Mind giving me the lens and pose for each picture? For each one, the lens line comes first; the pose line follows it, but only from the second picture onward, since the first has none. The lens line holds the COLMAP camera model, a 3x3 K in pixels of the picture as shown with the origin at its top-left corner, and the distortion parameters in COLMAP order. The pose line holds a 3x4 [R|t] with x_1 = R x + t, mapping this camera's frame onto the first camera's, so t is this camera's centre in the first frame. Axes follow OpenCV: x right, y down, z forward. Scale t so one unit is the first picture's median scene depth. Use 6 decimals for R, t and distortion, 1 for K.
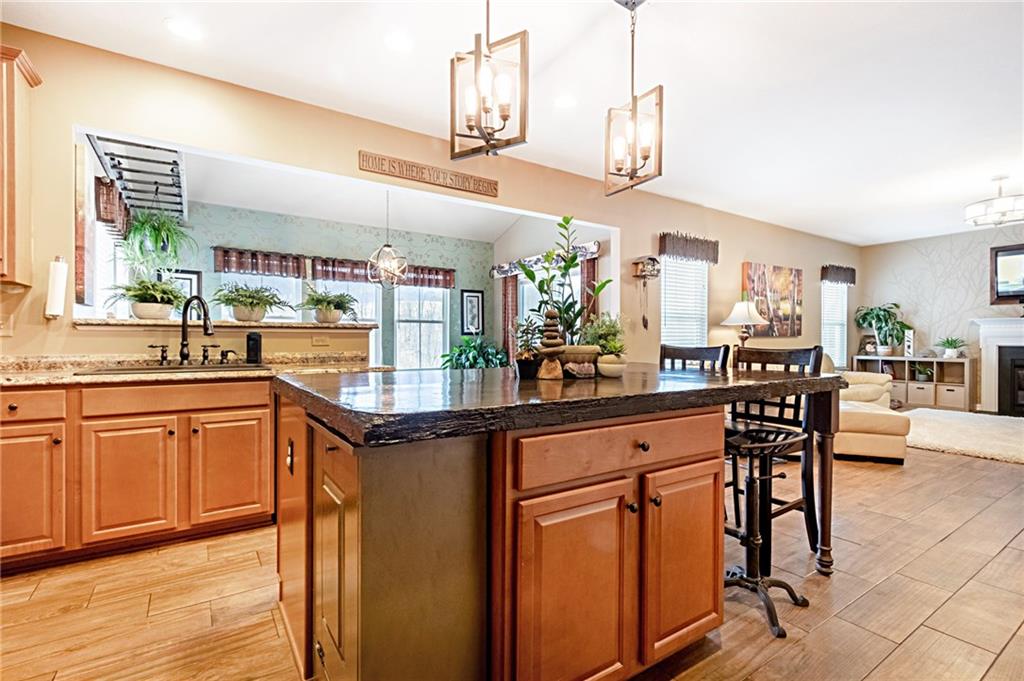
lens RADIAL K [[476.7, 0, 512.0], [0, 476.7, 340.5], [0, 0, 1]] dist [0.001390, 0.000912]
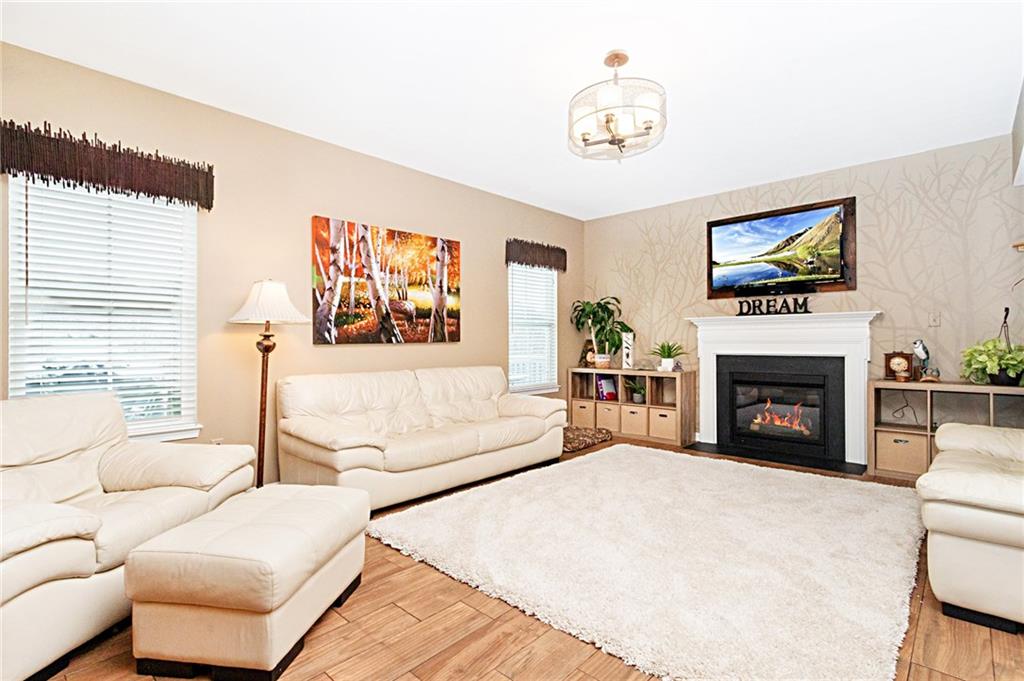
lens RADIAL K [[476.7, 0, 512.0], [0, 476.7, 340.5], [0, 0, 1]] dist [0.001390, 0.000912]
pose [[0.977056, -0.002136, 0.212971, 0.532700], [0.003511, 0.999975, -0.006080, -0.006903], [-0.212953, 0.006688, 0.977039, 0.333758]]
